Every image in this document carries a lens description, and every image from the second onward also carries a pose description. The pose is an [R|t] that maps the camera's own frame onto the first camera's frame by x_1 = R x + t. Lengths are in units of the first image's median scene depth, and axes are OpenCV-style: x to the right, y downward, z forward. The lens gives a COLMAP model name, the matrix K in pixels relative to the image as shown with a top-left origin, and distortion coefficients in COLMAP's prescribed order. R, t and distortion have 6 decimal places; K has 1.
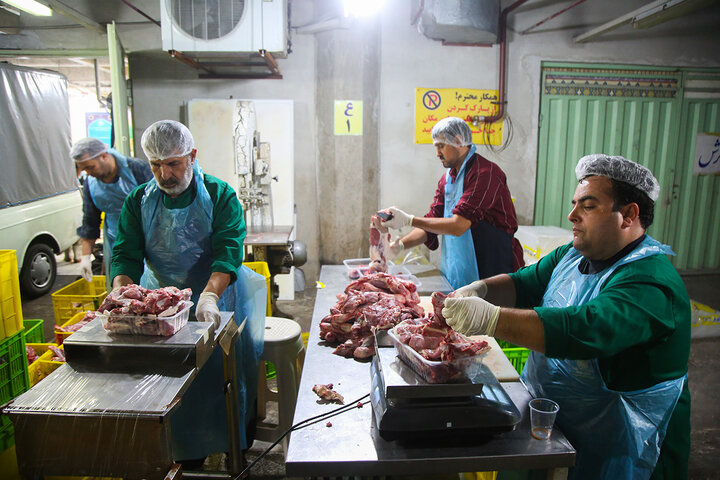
lens RADIAL K [[511.0, 0, 364.9], [0, 511.0, 241.6], [0, 0, 1]] dist [-0.119883, 0.089931]
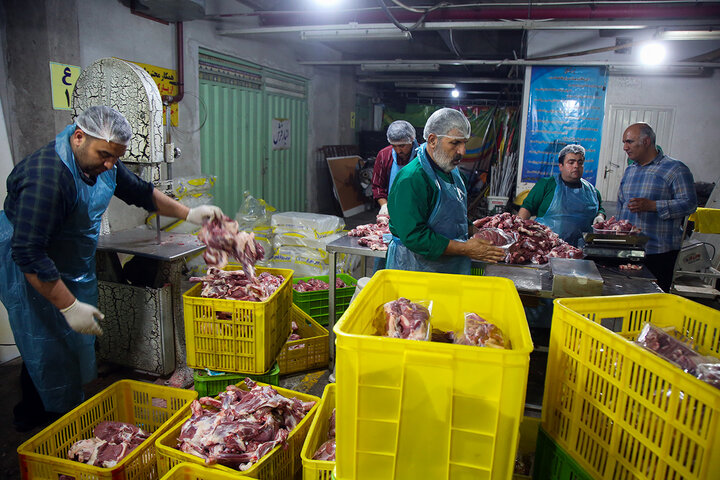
lens RADIAL K [[511.0, 0, 364.9], [0, 511.0, 241.6], [0, 0, 1]] dist [-0.119883, 0.089931]
pose [[0.344698, -0.183120, 0.920679, -0.573048], [0.142989, 0.979586, 0.141302, -0.055712], [-0.927759, 0.082940, 0.363846, 0.321999]]
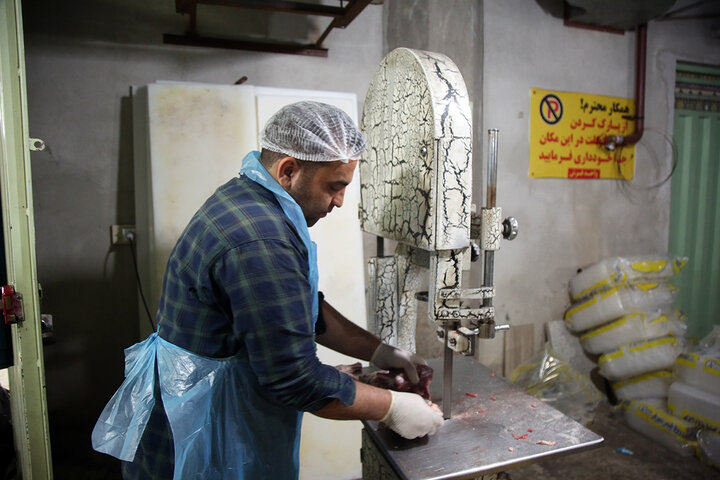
lens RADIAL K [[511.0, 0, 364.9], [0, 511.0, 241.6], [0, 0, 1]] dist [-0.119883, 0.089931]
pose [[0.960433, -0.036751, 0.276076, -0.270931], [0.060284, 0.995188, -0.077242, -0.080297], [-0.271908, 0.090829, 0.958027, 0.476948]]
